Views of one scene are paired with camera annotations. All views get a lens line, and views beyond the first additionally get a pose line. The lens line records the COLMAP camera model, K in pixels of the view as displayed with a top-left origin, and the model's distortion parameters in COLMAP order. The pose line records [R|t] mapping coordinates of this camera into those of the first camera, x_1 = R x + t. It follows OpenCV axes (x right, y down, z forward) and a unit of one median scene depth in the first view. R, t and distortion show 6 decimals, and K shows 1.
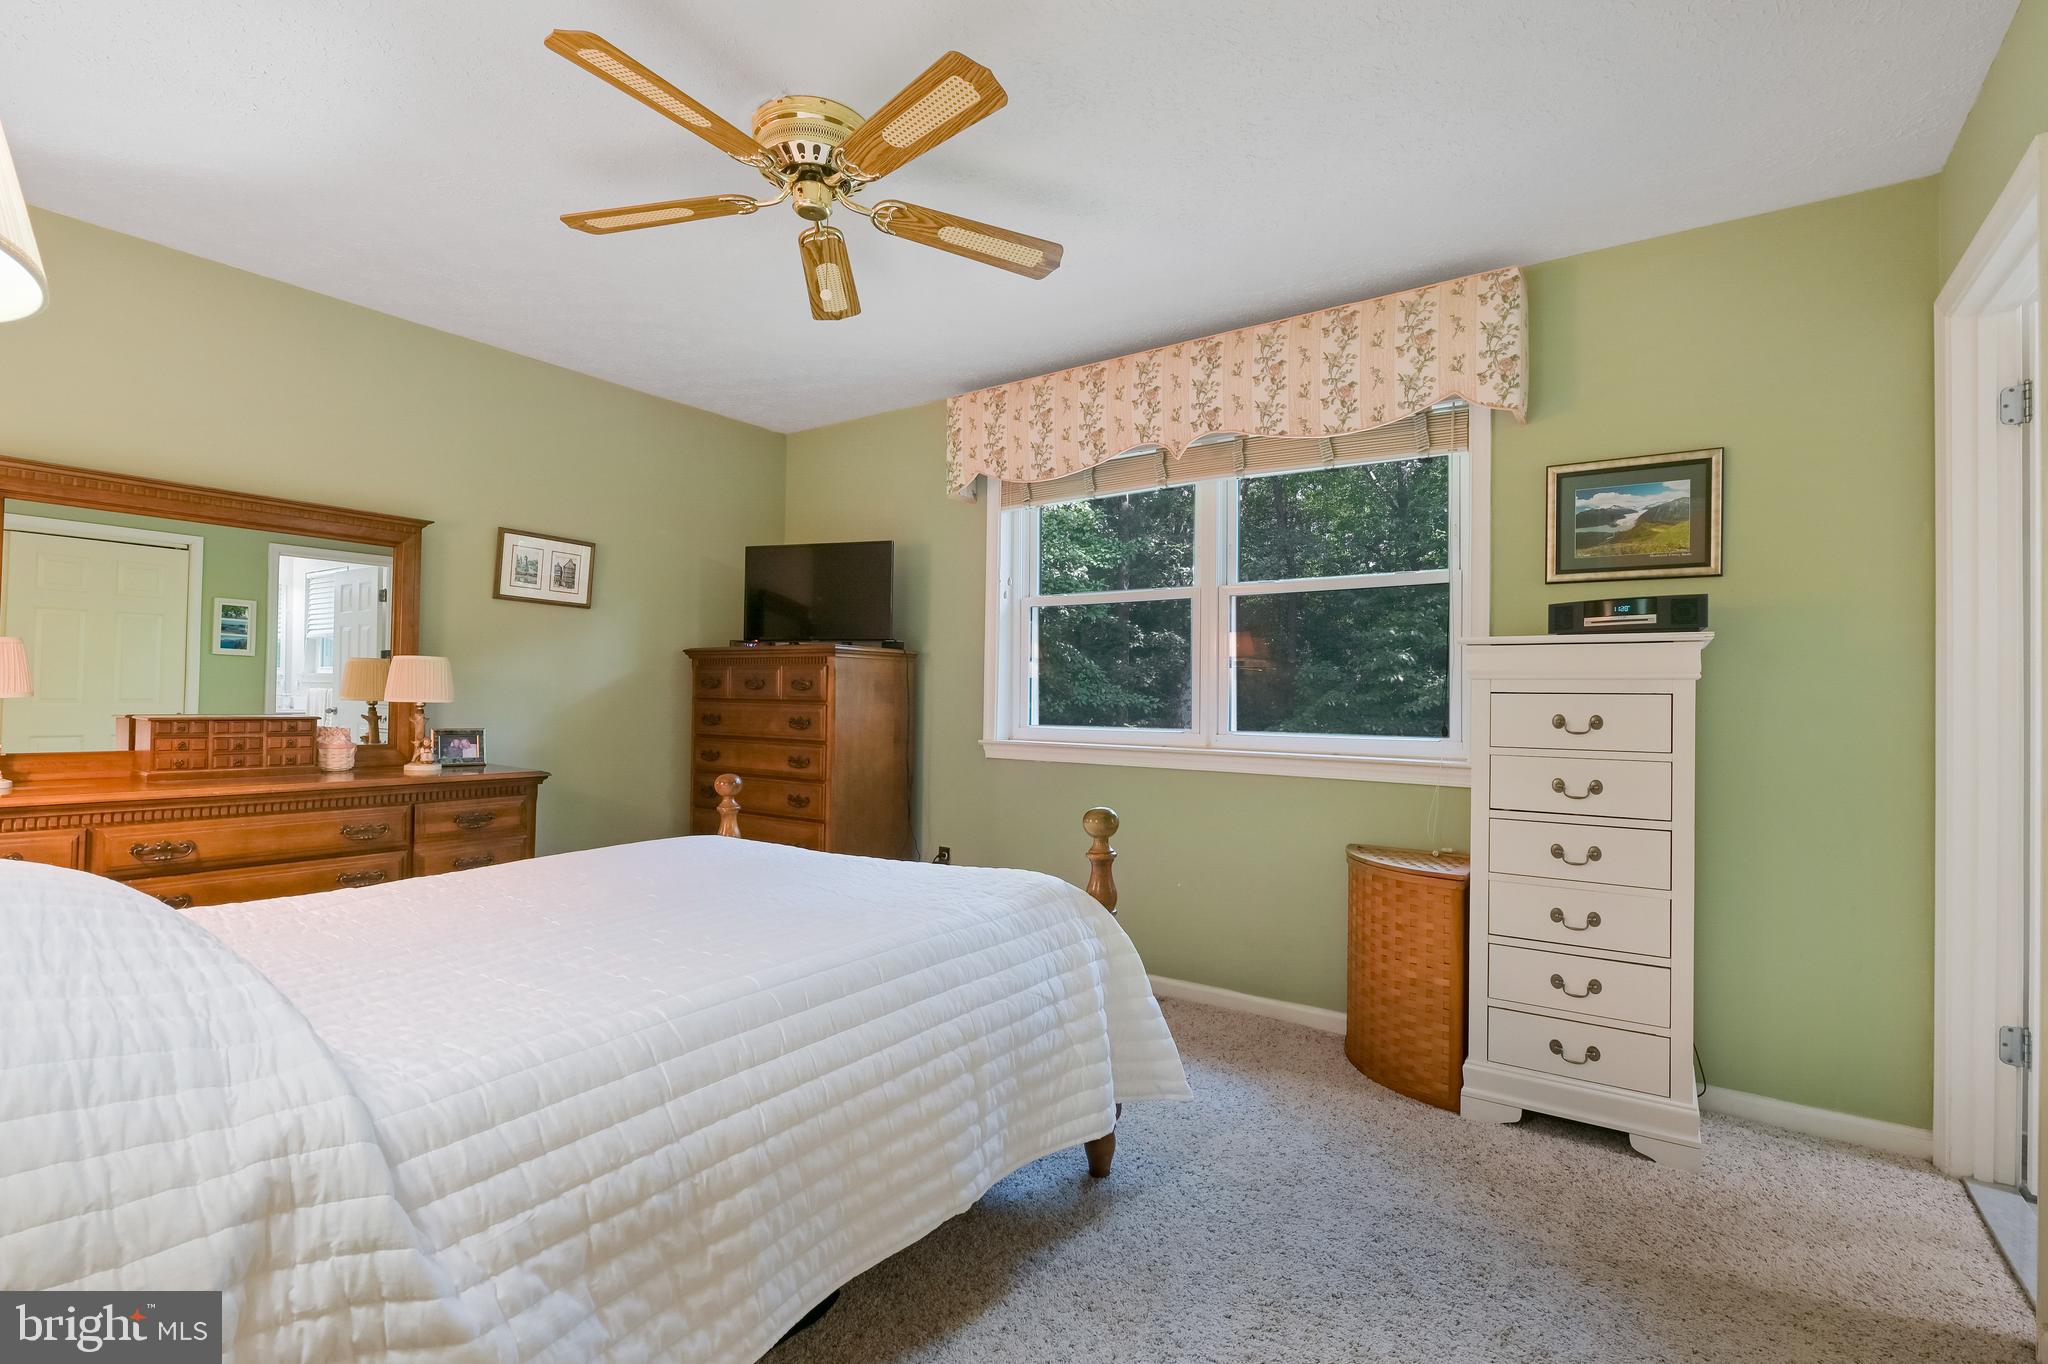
lens RADIAL K [[936.4, 0, 1019.5], [0, 936.4, 691.8], [0, 0, 1]] dist [-0.005865, -0.000347]
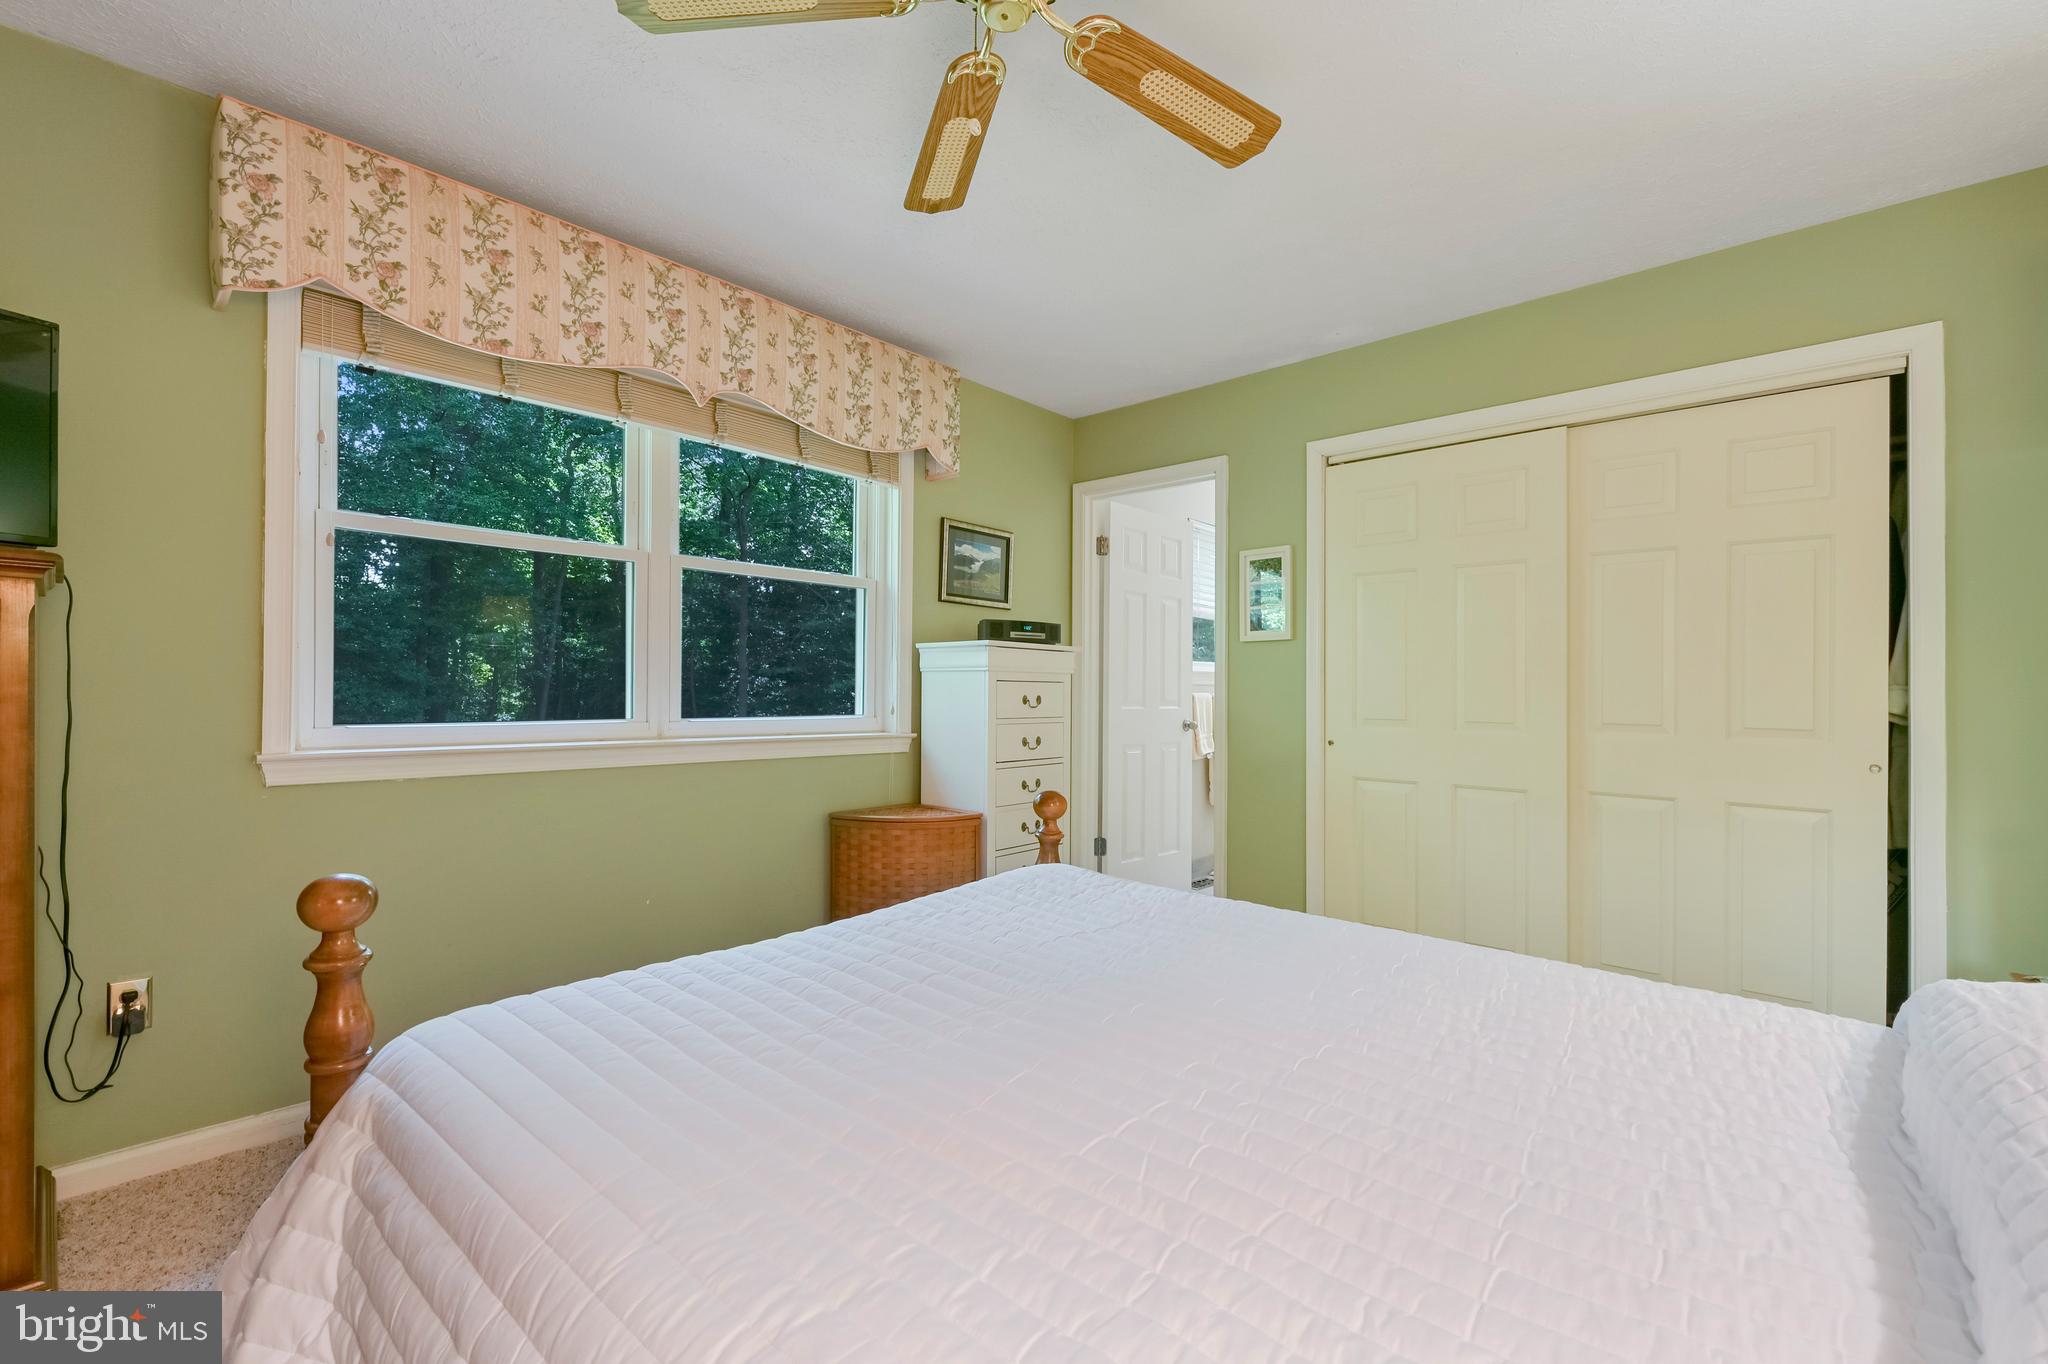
lens RADIAL K [[874.6, 0, 1017.3], [0, 874.6, 684.0], [0, 0, 1]] dist [-0.011167, -0.000065]
pose [[0.116844, -0.002972, 0.993146, -0.661260], [-0.016149, 0.999858, 0.004892, -0.000262], [-0.993019, -0.016610, 0.116779, 0.673564]]
